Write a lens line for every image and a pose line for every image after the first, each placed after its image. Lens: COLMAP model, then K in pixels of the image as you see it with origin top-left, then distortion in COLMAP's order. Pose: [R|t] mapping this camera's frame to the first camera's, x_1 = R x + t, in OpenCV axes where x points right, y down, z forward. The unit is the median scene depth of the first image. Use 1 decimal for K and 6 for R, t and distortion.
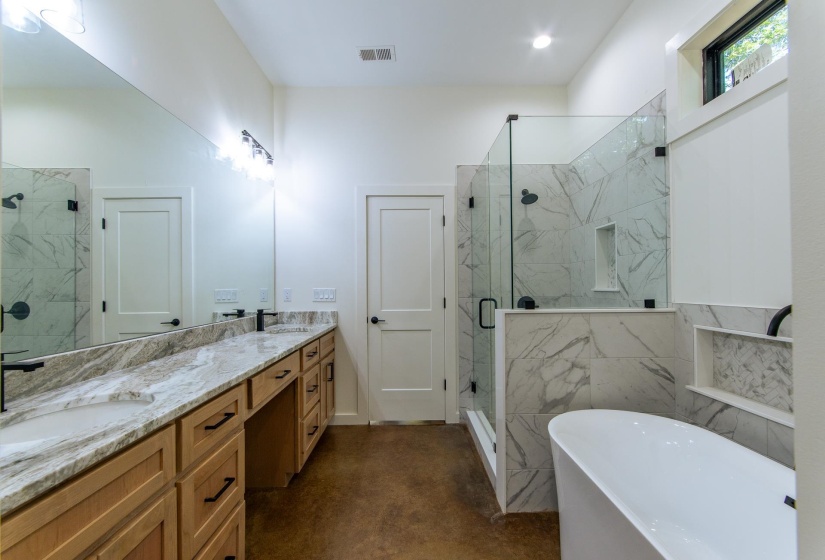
lens RADIAL K [[361.5, 0, 412.0], [0, 361.5, 284.6], [0, 0, 1]] dist [-0.000027, 0.000397]
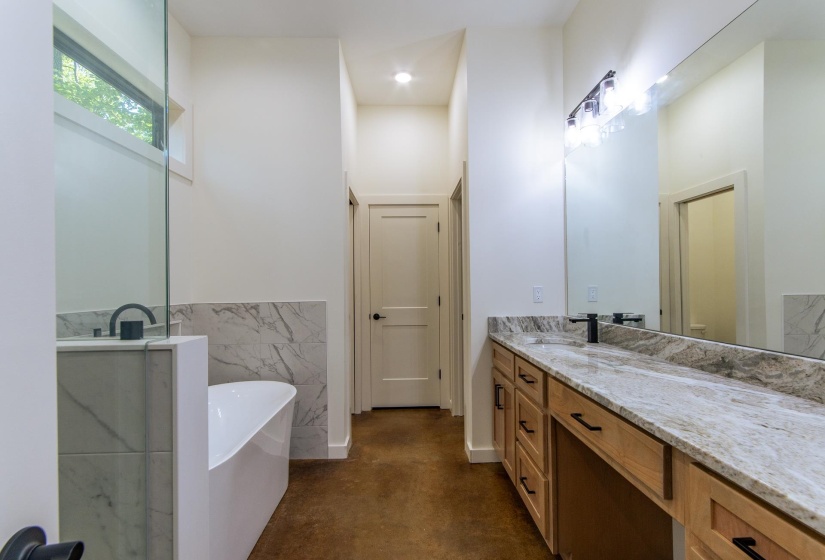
lens RADIAL K [[361.5, 0, 412.0], [0, 361.5, 284.6], [0, 0, 1]] dist [-0.000027, 0.000397]
pose [[-0.999626, 0.021554, -0.016838, -0.049903], [0.021712, 0.999721, -0.009249, 0.009097], [0.016634, -0.009611, -0.999815, 1.866538]]
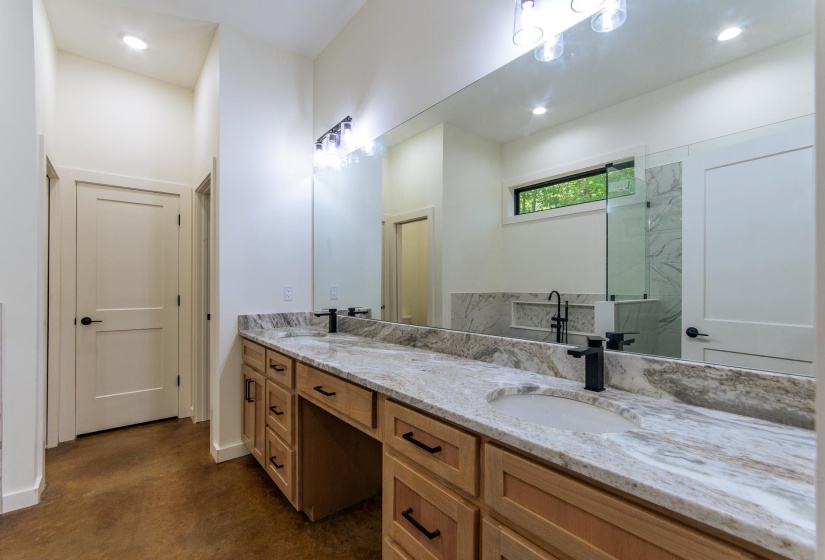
lens RADIAL K [[347.0, 0, 415.9], [0, 347.0, 284.2], [0, 0, 1]] dist [-0.000475, 0.000413]
pose [[-0.760320, 0.007975, -0.649500, -0.010073], [0.008855, 0.999959, 0.001912, 0.008767], [0.649488, -0.004298, -0.760359, 1.964504]]
